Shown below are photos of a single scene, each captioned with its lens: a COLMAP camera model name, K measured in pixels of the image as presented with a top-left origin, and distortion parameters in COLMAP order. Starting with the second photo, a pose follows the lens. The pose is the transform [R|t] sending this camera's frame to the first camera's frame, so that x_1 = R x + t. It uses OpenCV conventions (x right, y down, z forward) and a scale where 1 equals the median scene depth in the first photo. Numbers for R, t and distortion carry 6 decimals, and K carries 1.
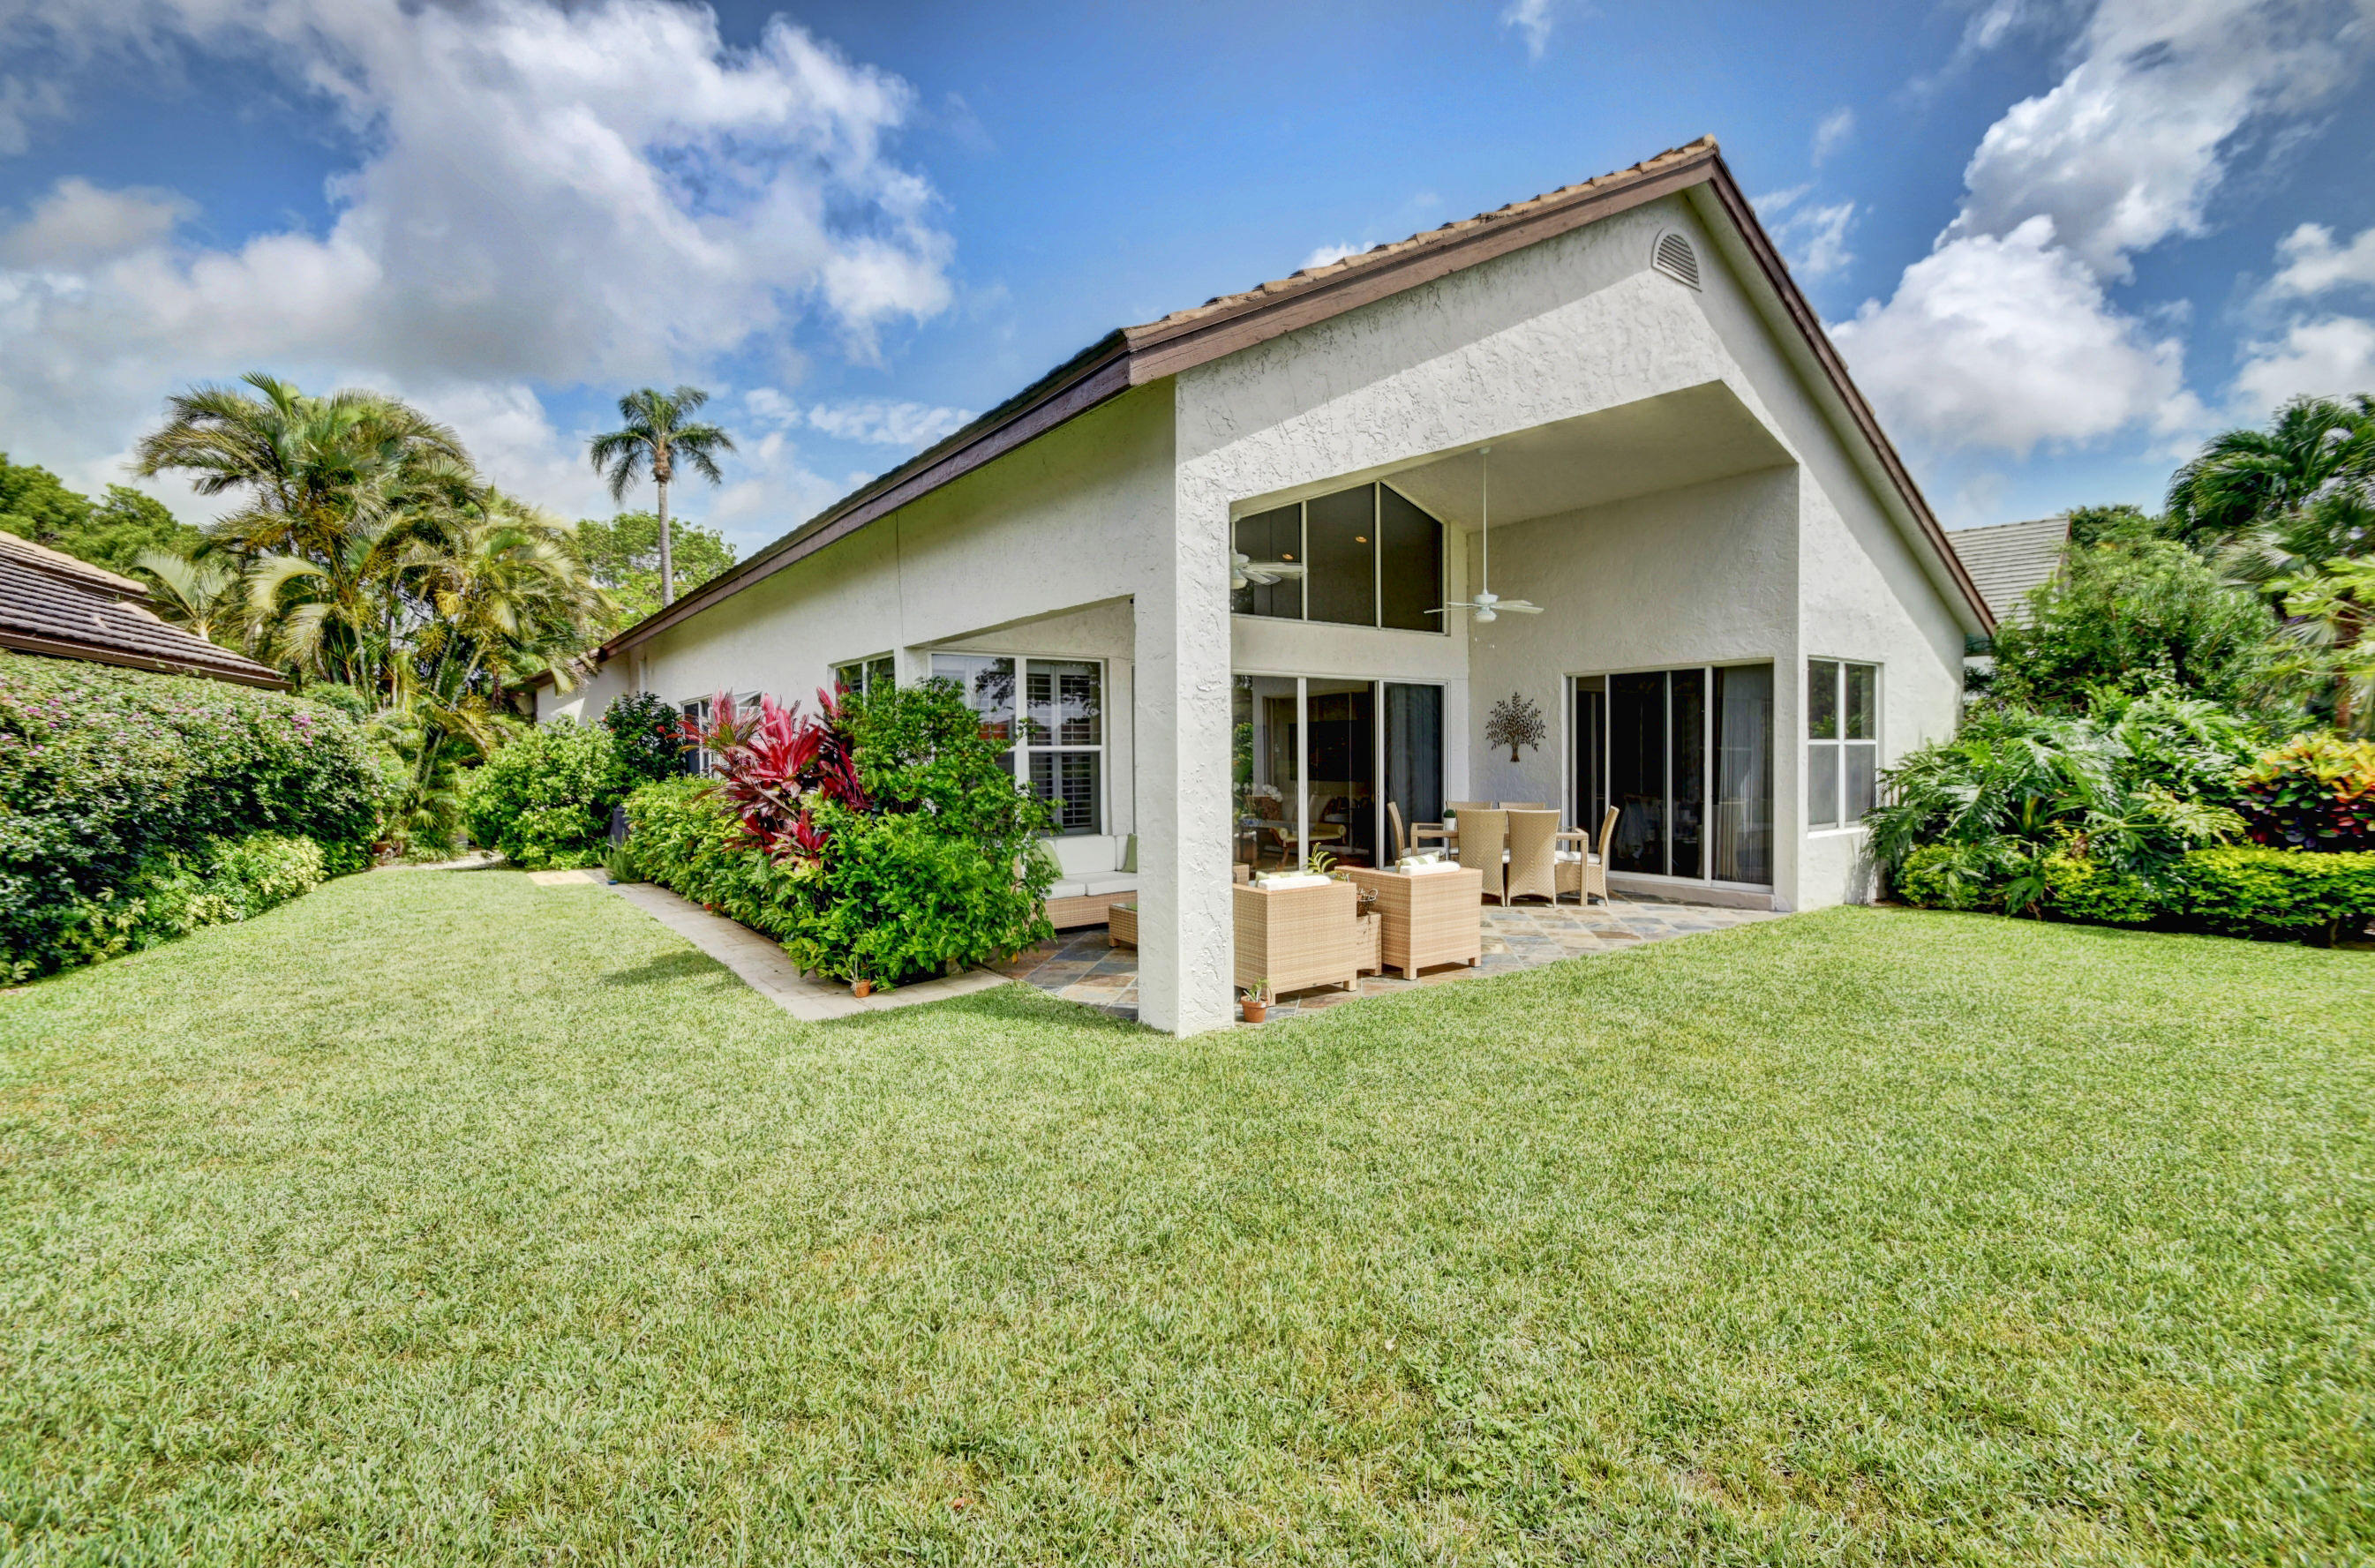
lens RADIAL K [[1043.8, 0, 1188.5], [0, 1043.8, 758.8], [0, 0, 1]] dist [0.008960, -0.016371]
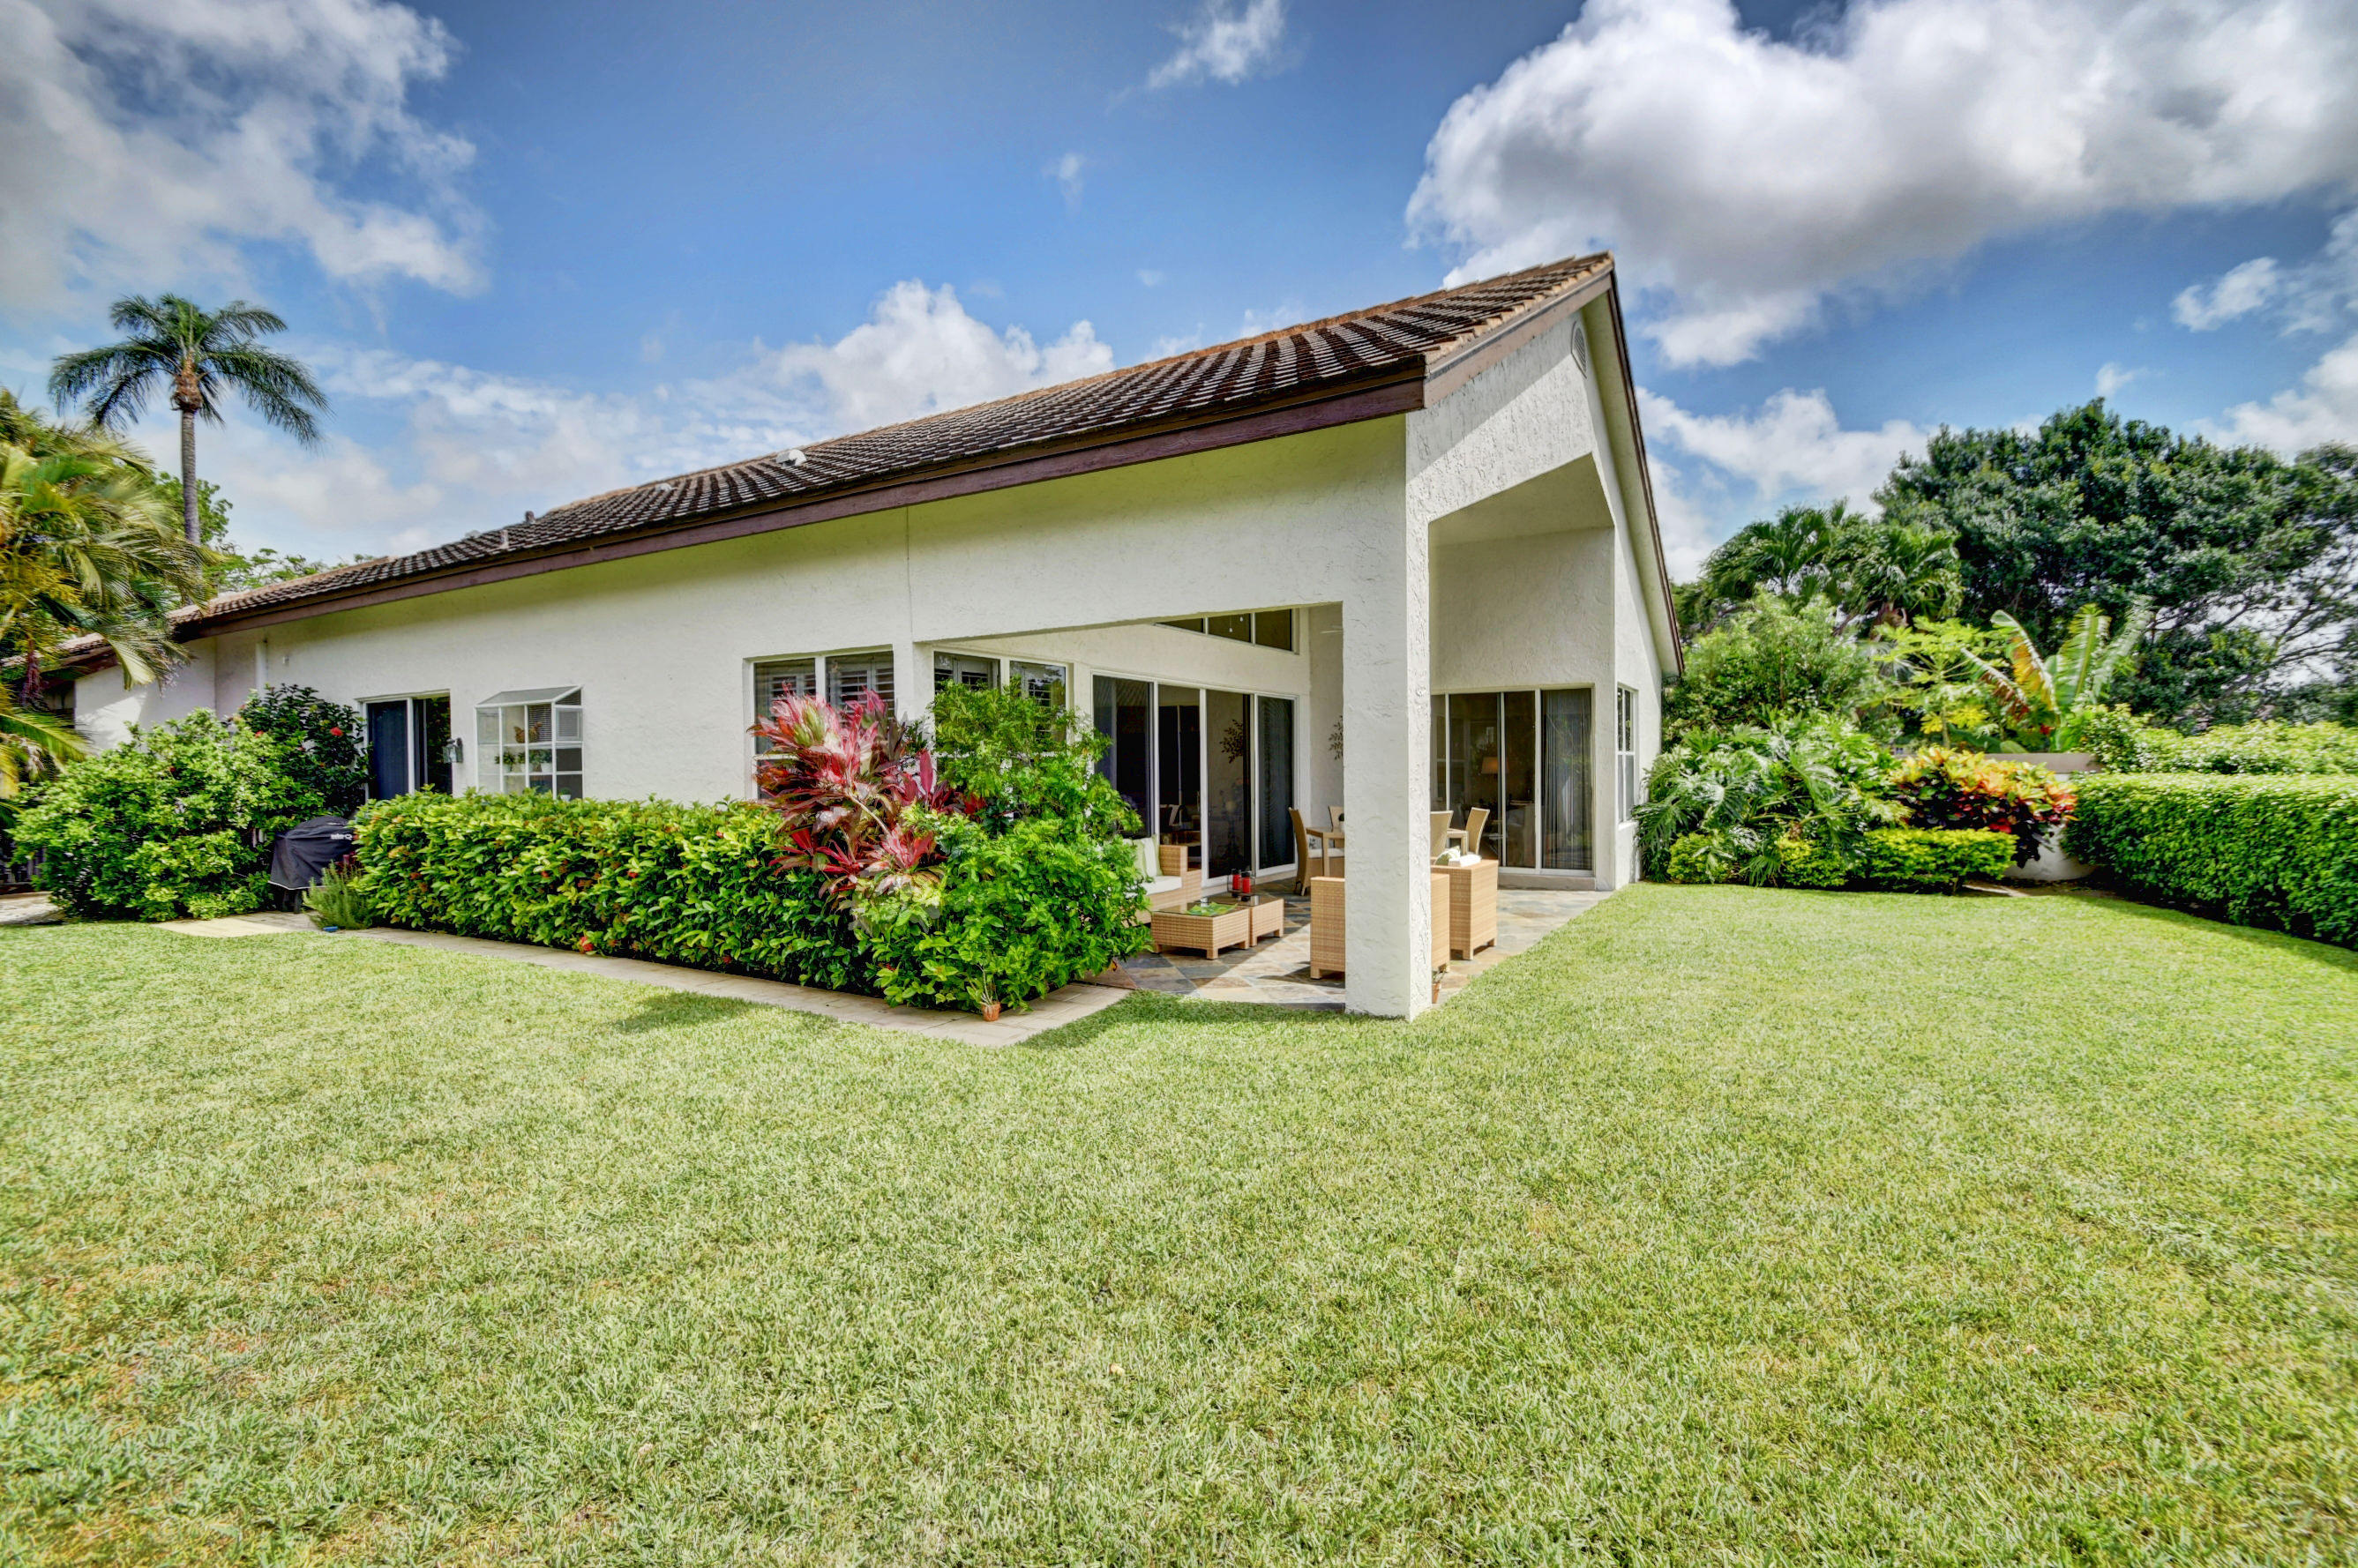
lens RADIAL K [[1040.0, 0, 1190.4], [0, 1040.0, 768.9], [0, 0, 1]] dist [0.006201, -0.013271]
pose [[0.925072, -0.000913, 0.379791, -0.371012], [0.003444, 0.999976, -0.005984, 0.009517], [-0.379777, 0.006844, 0.925053, 0.060971]]
